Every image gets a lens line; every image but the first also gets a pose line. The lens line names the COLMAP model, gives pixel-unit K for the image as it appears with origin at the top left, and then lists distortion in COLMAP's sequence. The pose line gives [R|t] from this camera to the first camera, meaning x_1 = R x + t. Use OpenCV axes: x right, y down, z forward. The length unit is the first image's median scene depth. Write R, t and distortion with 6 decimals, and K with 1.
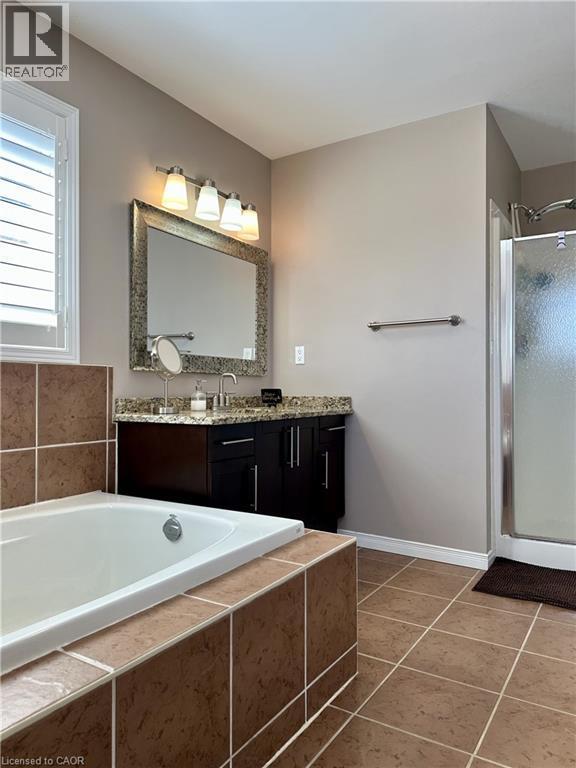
lens RADIAL K [[537.9, 0, 286.0], [0, 537.9, 384.3], [0, 0, 1]] dist [0.069334, -0.091314]
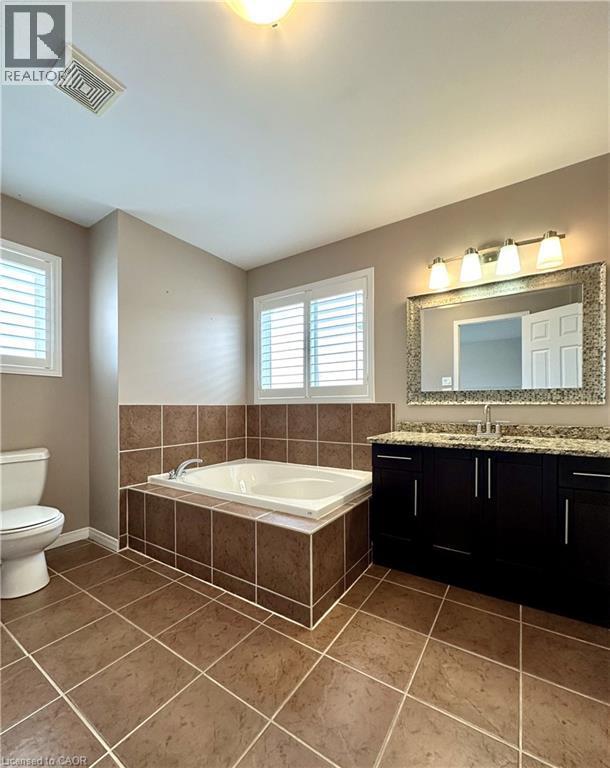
lens RADIAL K [[325.2, 0, 311.3], [0, 325.2, 405.3], [0, 0, 1]] dist [-0.002094, 0.000447]
pose [[-0.012691, -0.002849, -0.999915, 0.759520], [0.012565, 0.999917, -0.003009, -0.028454], [0.999841, -0.012602, -0.012654, 0.810273]]
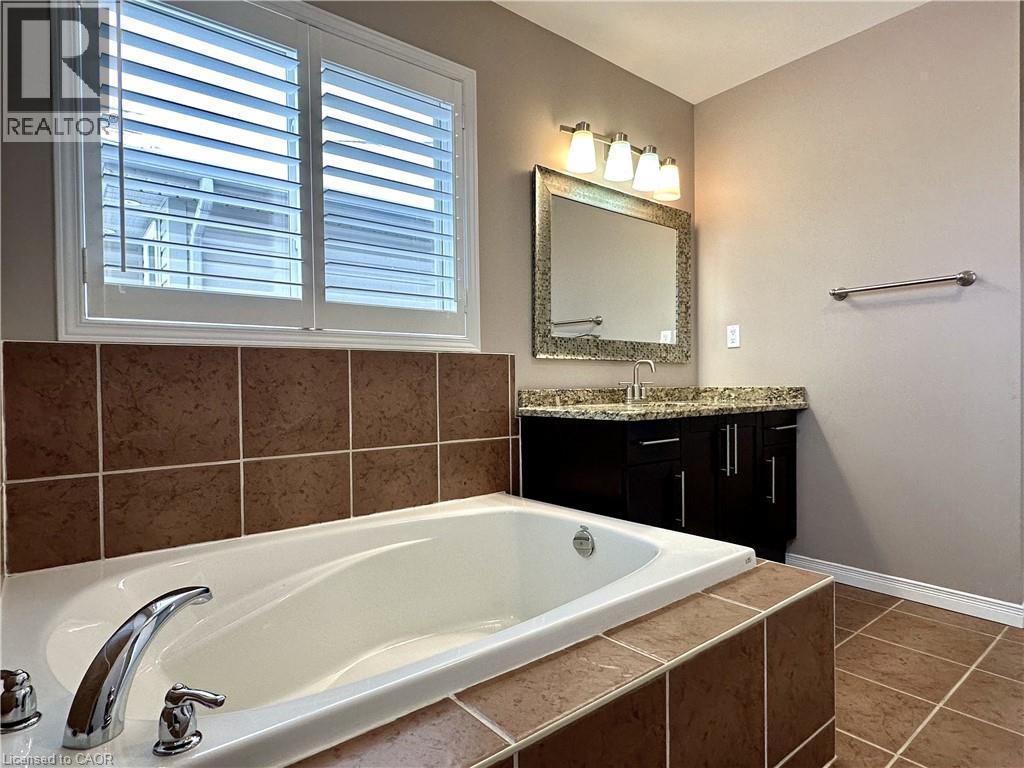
lens RADIAL K [[571.0, 0, 509.6], [0, 571.0, 391.0], [0, 0, 1]] dist [0.001345, -0.001669]
pose [[0.947372, -0.008244, -0.320030, -0.028377], [0.015094, 0.999707, 0.018931, 0.010167], [0.319780, -0.022766, 0.947218, 0.109172]]
